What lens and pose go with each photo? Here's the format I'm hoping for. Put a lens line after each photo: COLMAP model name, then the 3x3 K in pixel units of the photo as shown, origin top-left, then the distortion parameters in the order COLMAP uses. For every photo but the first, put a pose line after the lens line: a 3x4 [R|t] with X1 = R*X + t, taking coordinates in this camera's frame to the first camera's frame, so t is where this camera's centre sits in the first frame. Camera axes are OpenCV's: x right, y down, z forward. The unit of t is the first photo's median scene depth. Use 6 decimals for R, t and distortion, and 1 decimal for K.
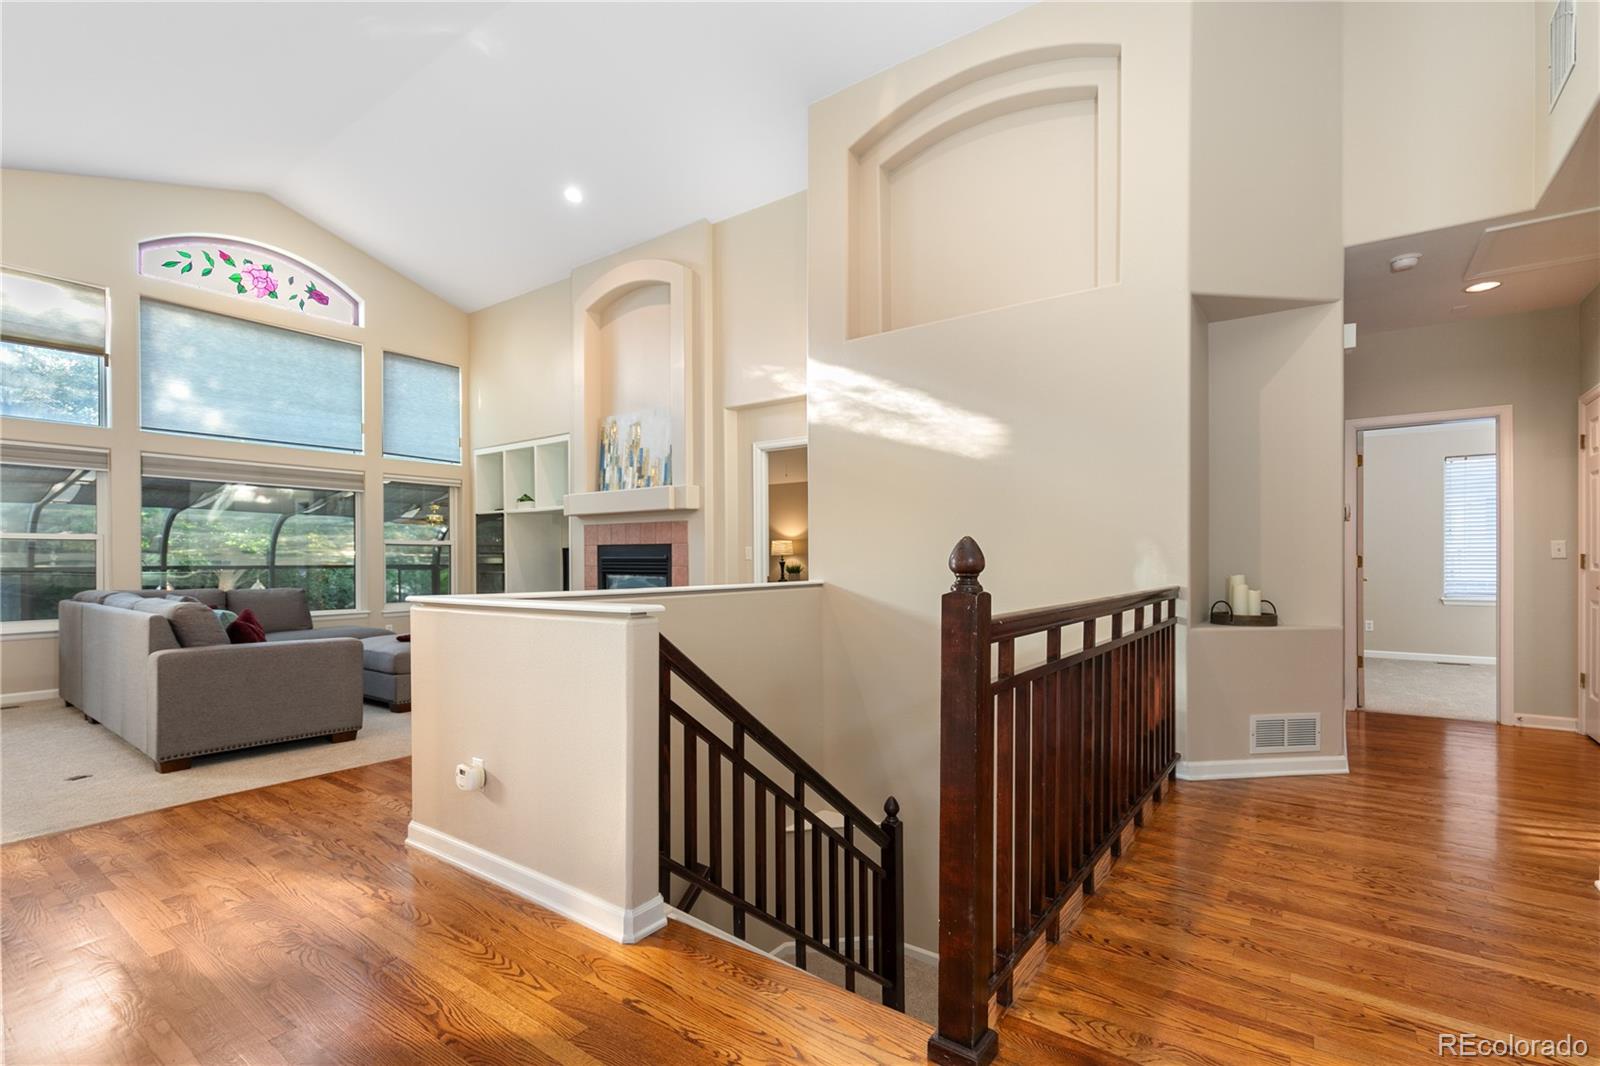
lens RADIAL K [[734.7, 0, 796.0], [0, 734.7, 565.8], [0, 0, 1]] dist [0.004415, -0.001127]
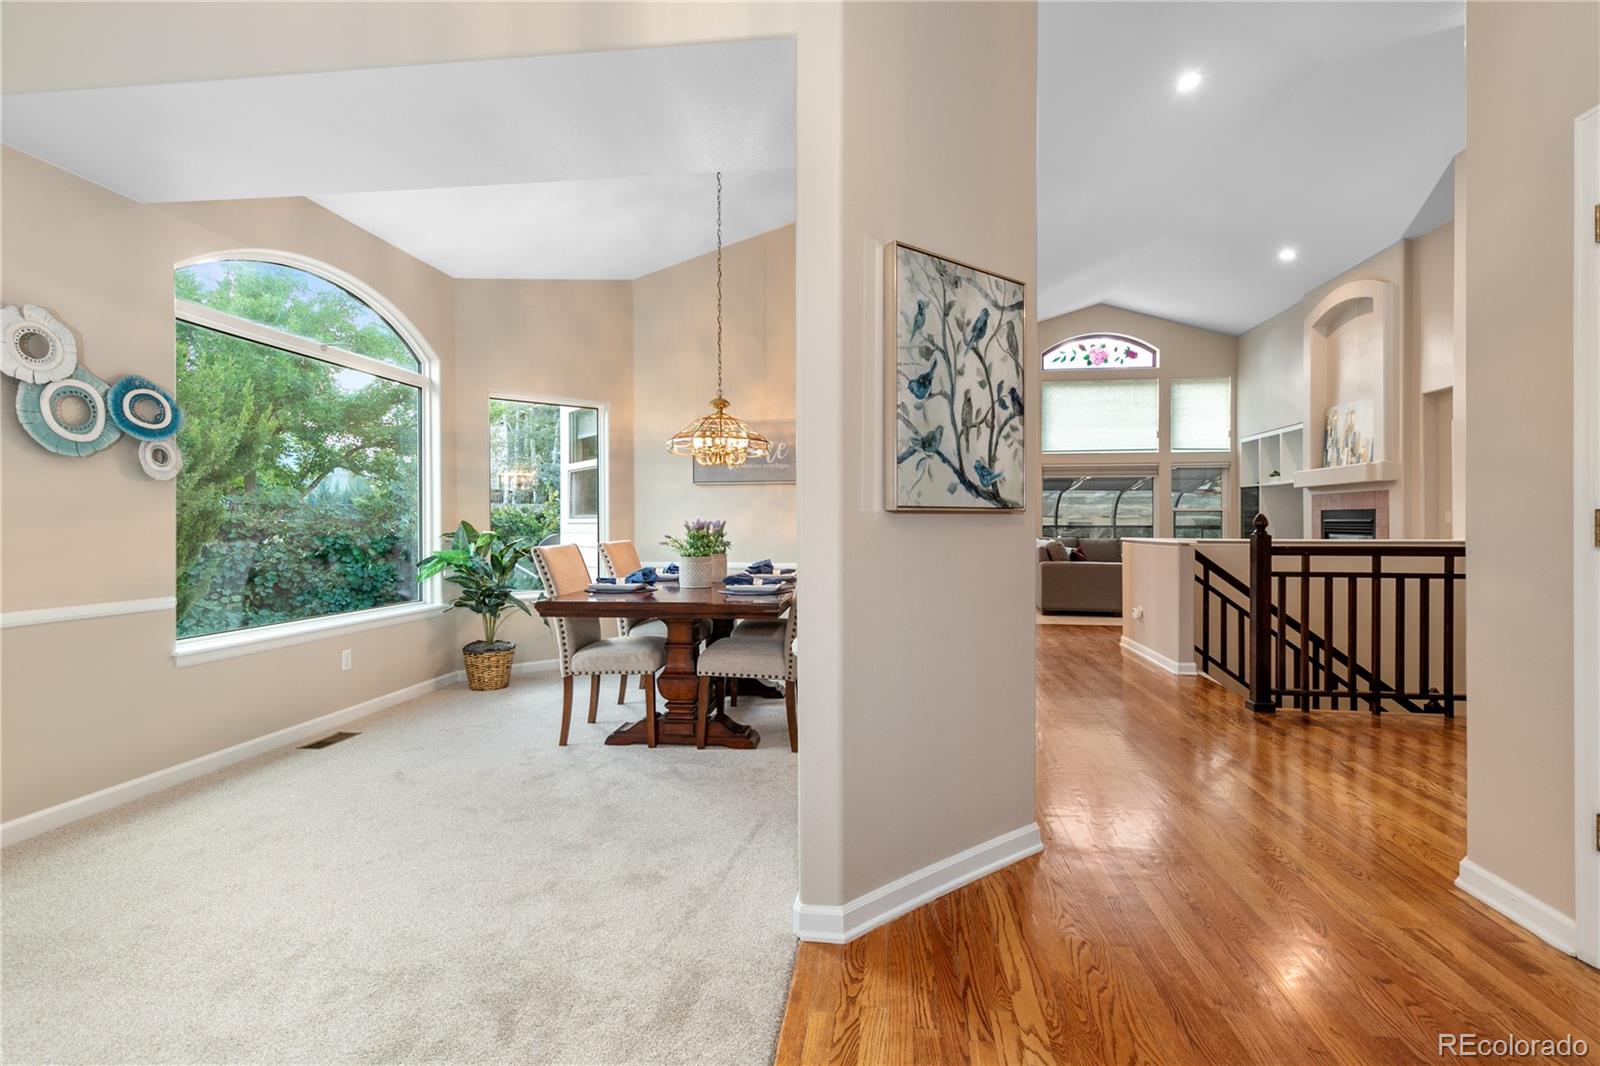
lens RADIAL K [[734.7, 0, 813.3], [0, 734.7, 515.7], [0, 0, 1]] dist [0.004415, -0.001127]
pose [[0.500055, -0.007026, -0.865965, 0.399984], [-0.006972, 0.999902, -0.012139, 0.002810], [0.865965, 0.012108, 0.499957, -0.401022]]
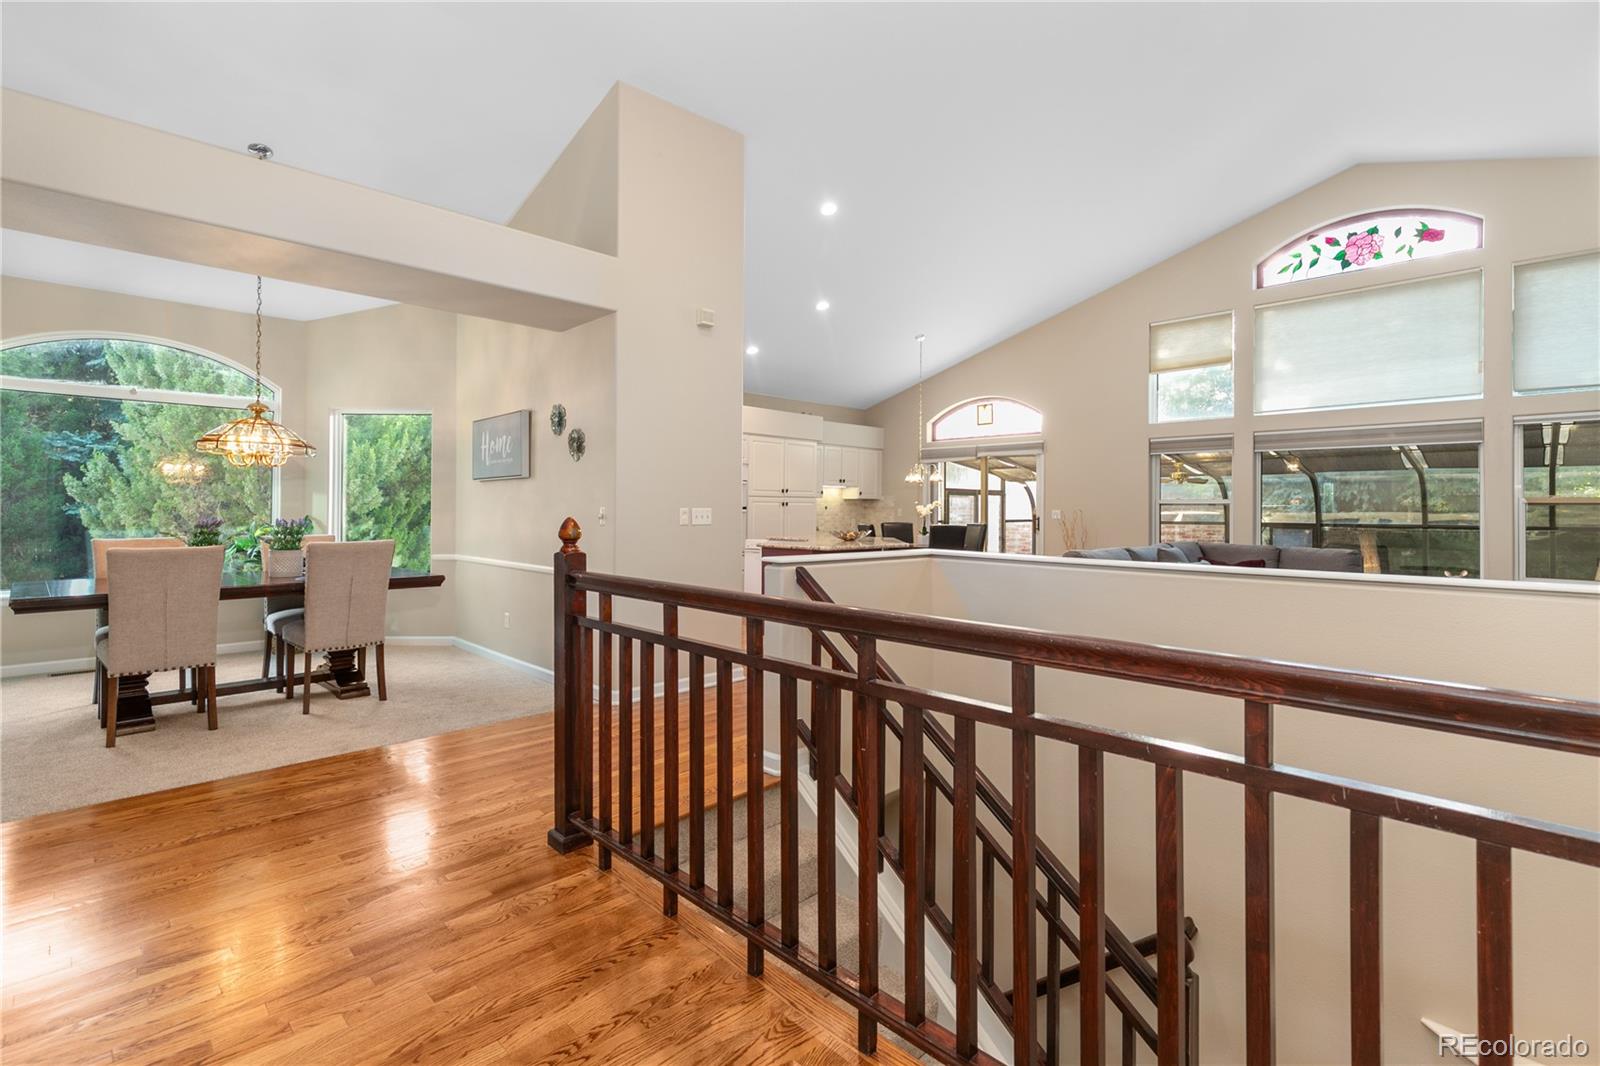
lens RADIAL K [[734.7, 0, 809.7], [0, 734.7, 500.1], [0, 0, 1]] dist [0.004415, -0.001127]
pose [[-0.149947, -0.012151, -0.988619, 0.403718], [-0.014027, 0.999850, -0.010161, -0.015882], [0.988595, 0.012344, -0.150095, 0.406475]]
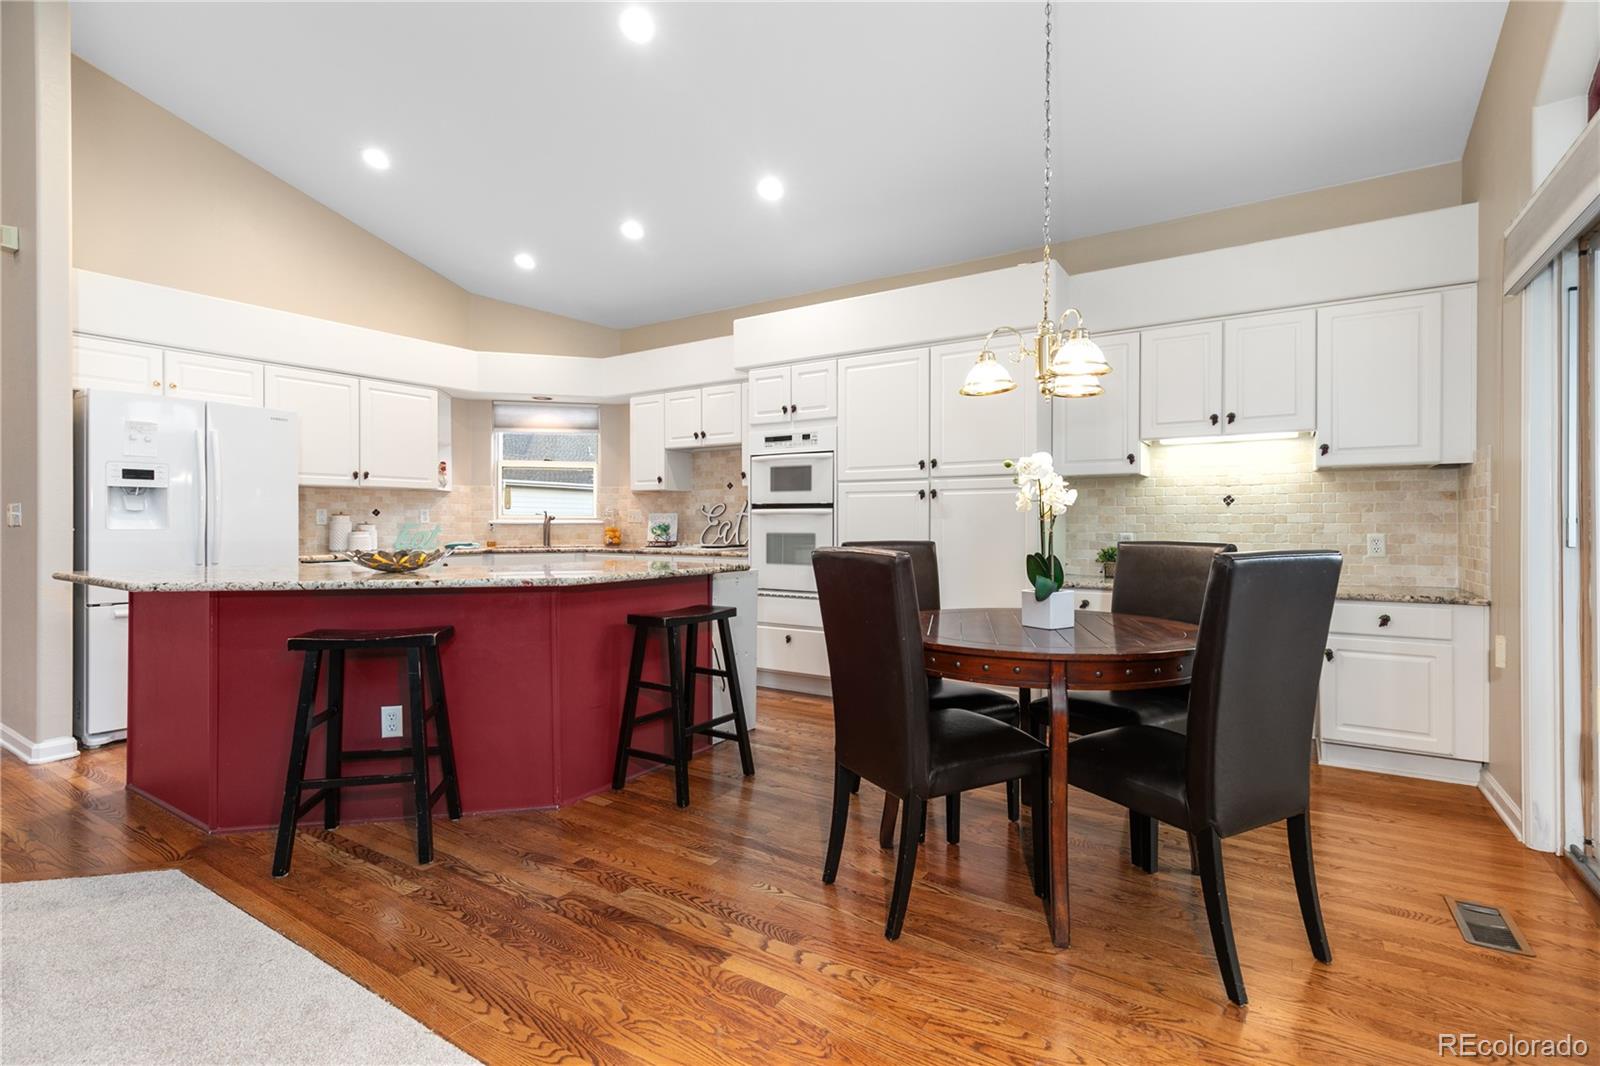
lens RADIAL K [[734.7, 0, 814.9], [0, 734.7, 533.7], [0, 0, 1]] dist [0.004415, -0.001127]
pose [[-0.998317, 0.002660, -0.057937, -0.814447], [0.001285, 0.999717, 0.023758, -0.003326], [0.057984, 0.023644, -0.998038, 0.751258]]
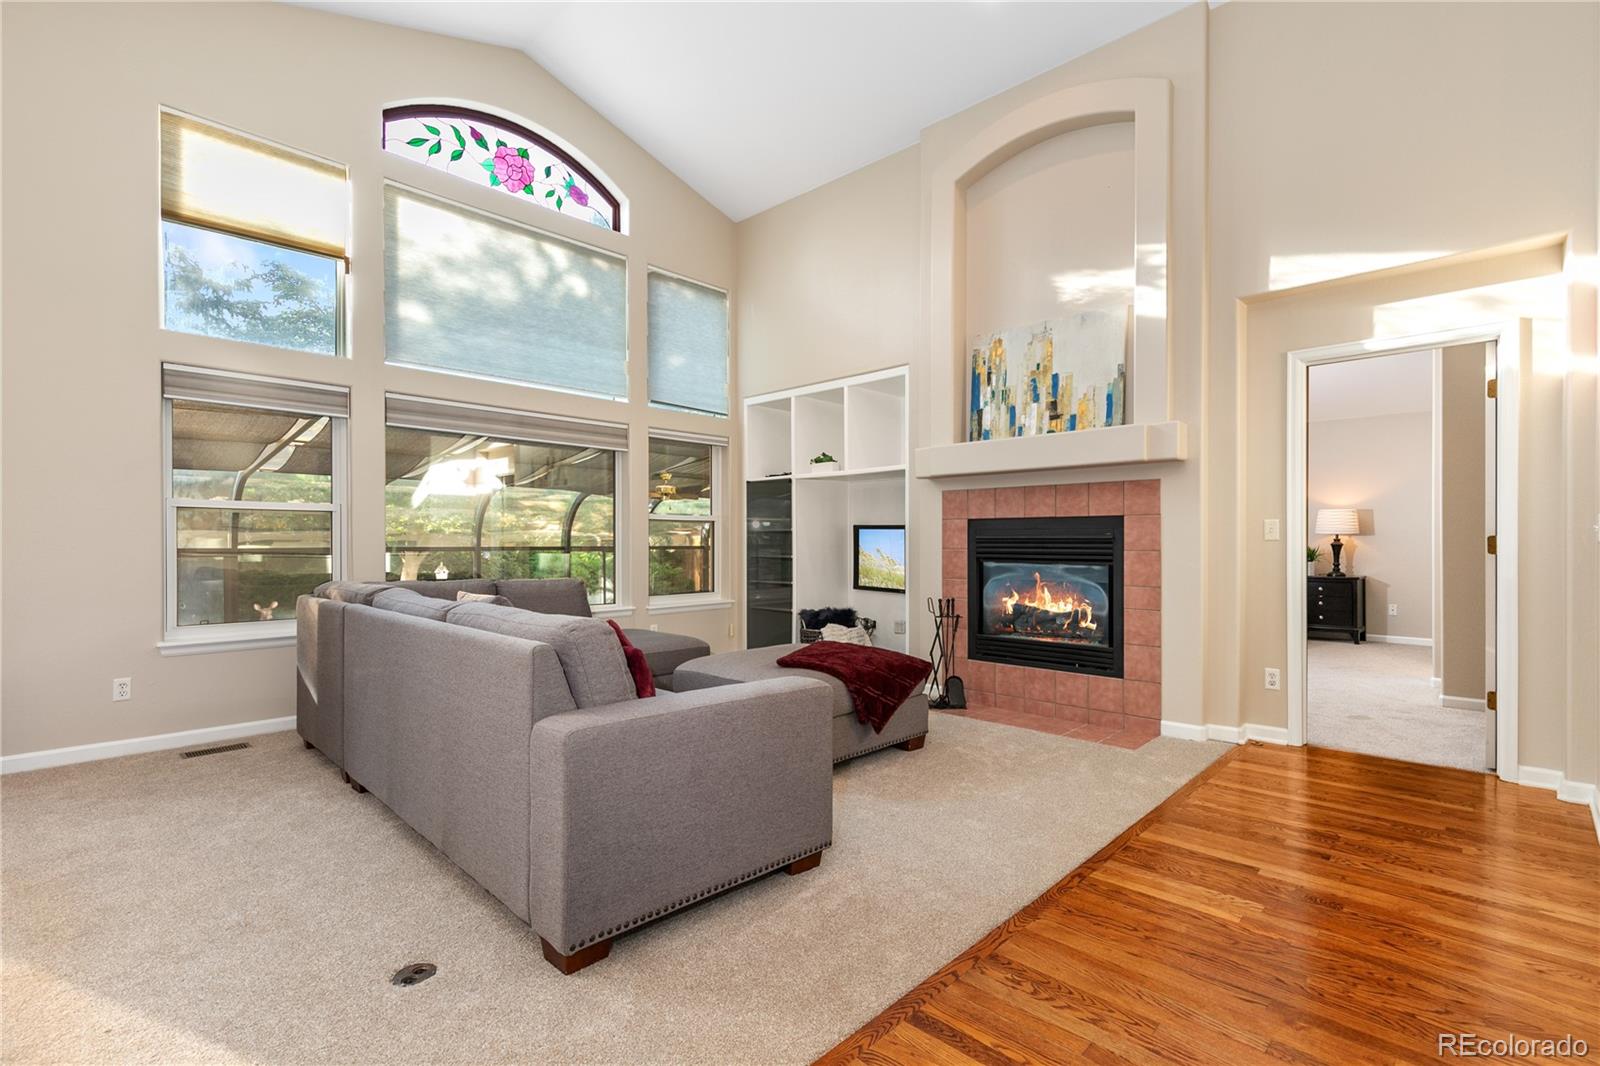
lens RADIAL K [[734.7, 0, 789.2], [0, 734.7, 550.1], [0, 0, 1]] dist [0.004415, -0.001127]
pose [[0.991237, 0.003948, -0.132038, -0.355335], [-0.003698, 0.999991, 0.002141, 0.000557], [0.132045, -0.001634, 0.991242, 0.294280]]
